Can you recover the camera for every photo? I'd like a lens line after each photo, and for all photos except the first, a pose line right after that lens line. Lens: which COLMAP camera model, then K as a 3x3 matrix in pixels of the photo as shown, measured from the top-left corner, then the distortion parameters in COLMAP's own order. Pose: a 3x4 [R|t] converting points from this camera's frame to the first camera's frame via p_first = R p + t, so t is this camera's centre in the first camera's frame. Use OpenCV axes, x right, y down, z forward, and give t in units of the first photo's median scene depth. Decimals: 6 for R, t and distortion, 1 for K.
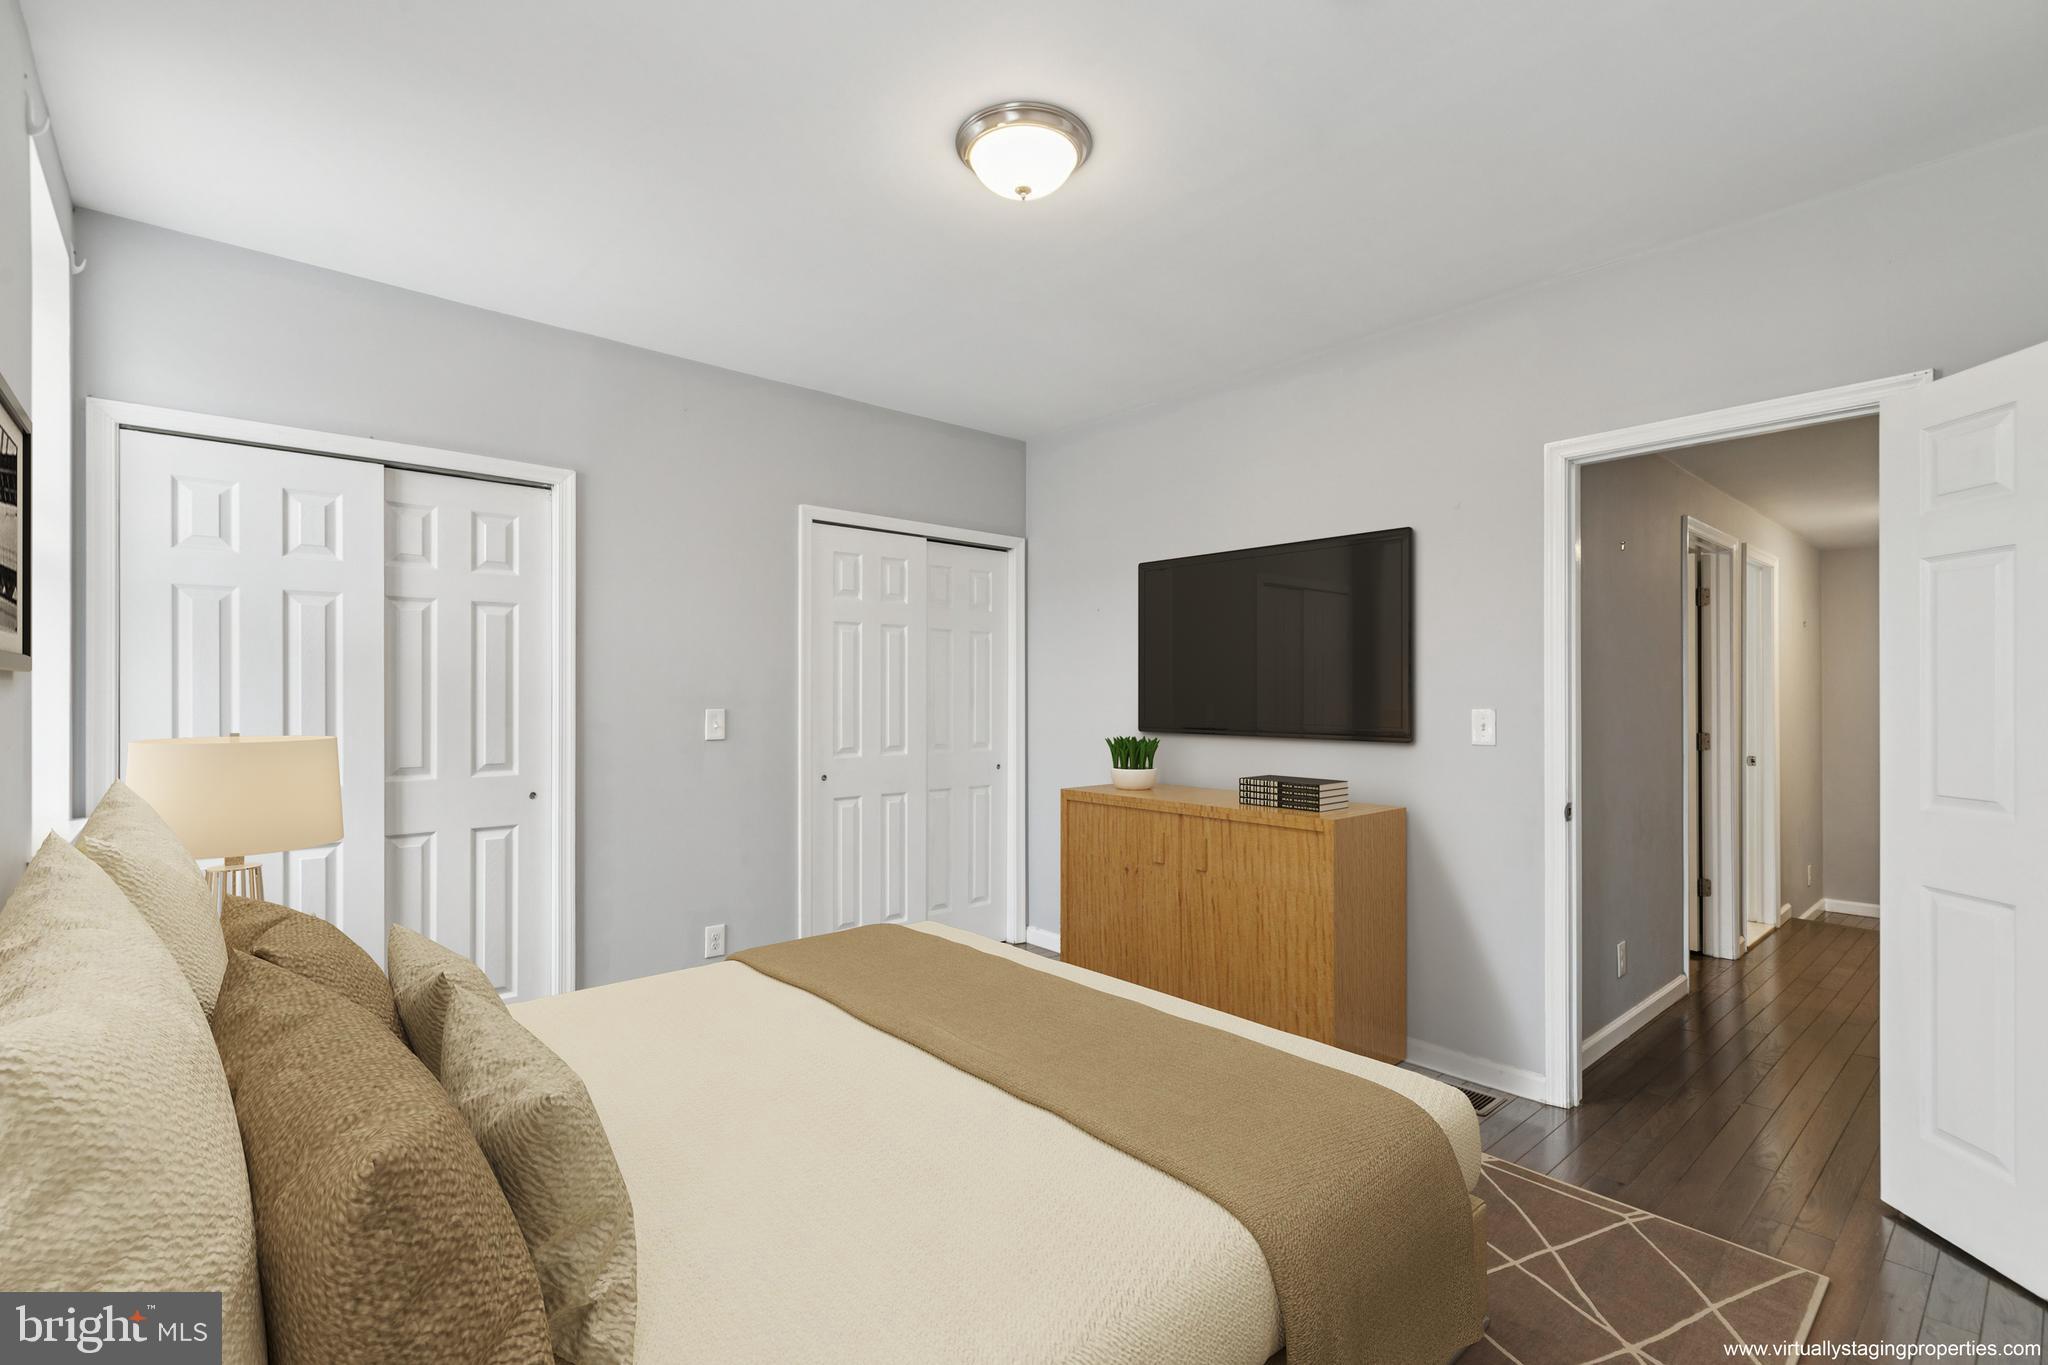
lens RADIAL K [[928.6, 0, 1025.4], [0, 928.6, 705.1], [0, 0, 1]] dist [0.001156, -0.000058]
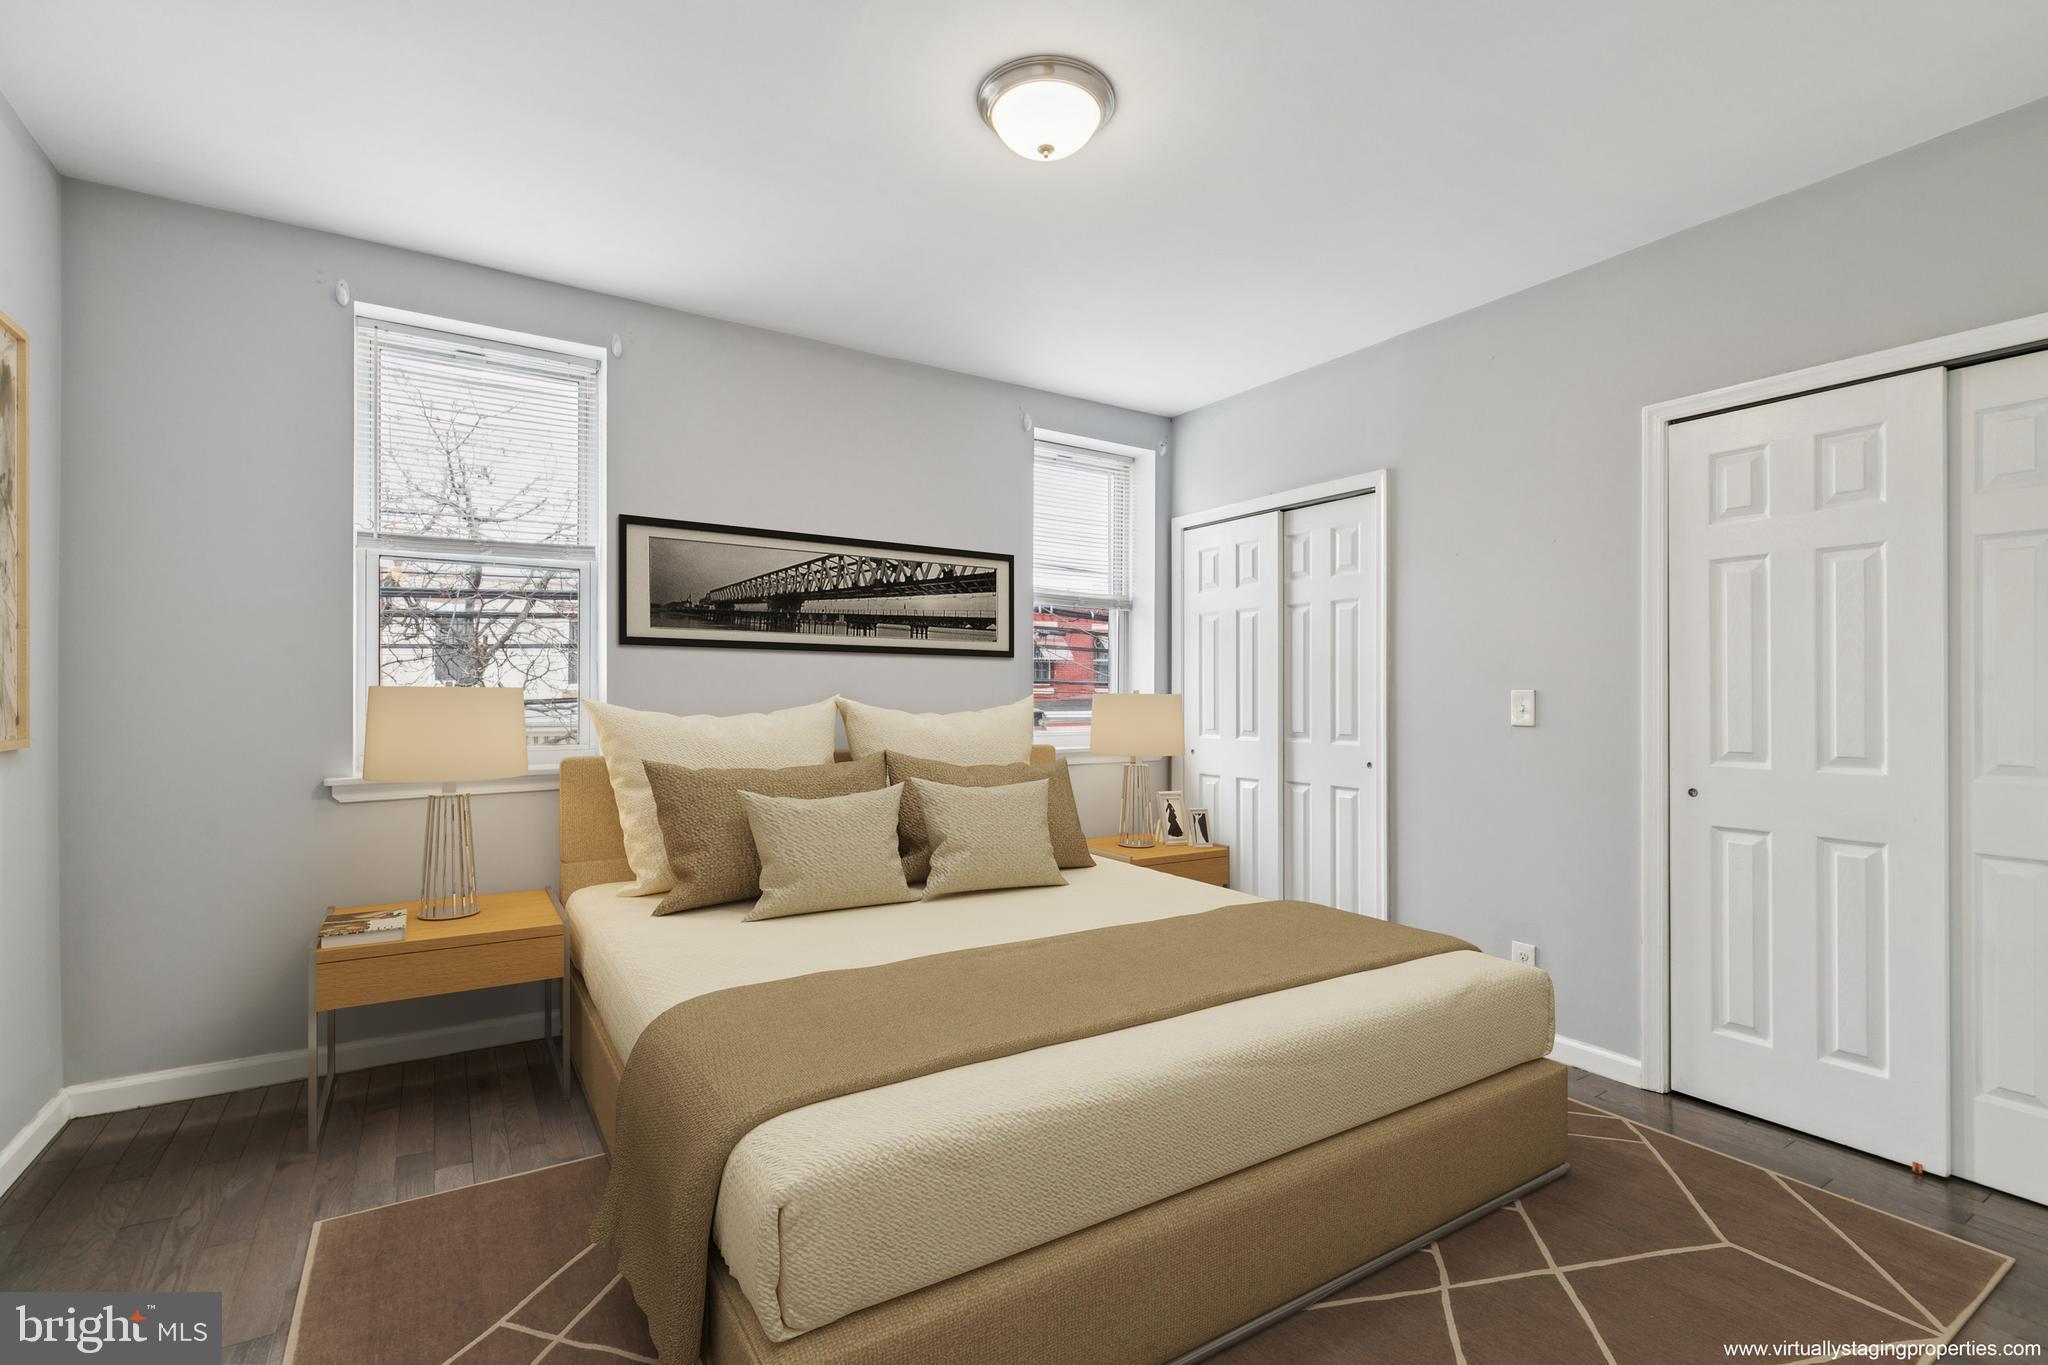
lens RADIAL K [[918.5, 0, 1027.8], [0, 918.5, 689.4], [0, 0, 1]] dist [0.003389, -0.000019]
pose [[-0.156494, 0.003992, -0.987671, 0.667370], [-0.001271, 0.999990, 0.004244, 0.000560], [0.987678, 0.001919, -0.156487, 0.790999]]
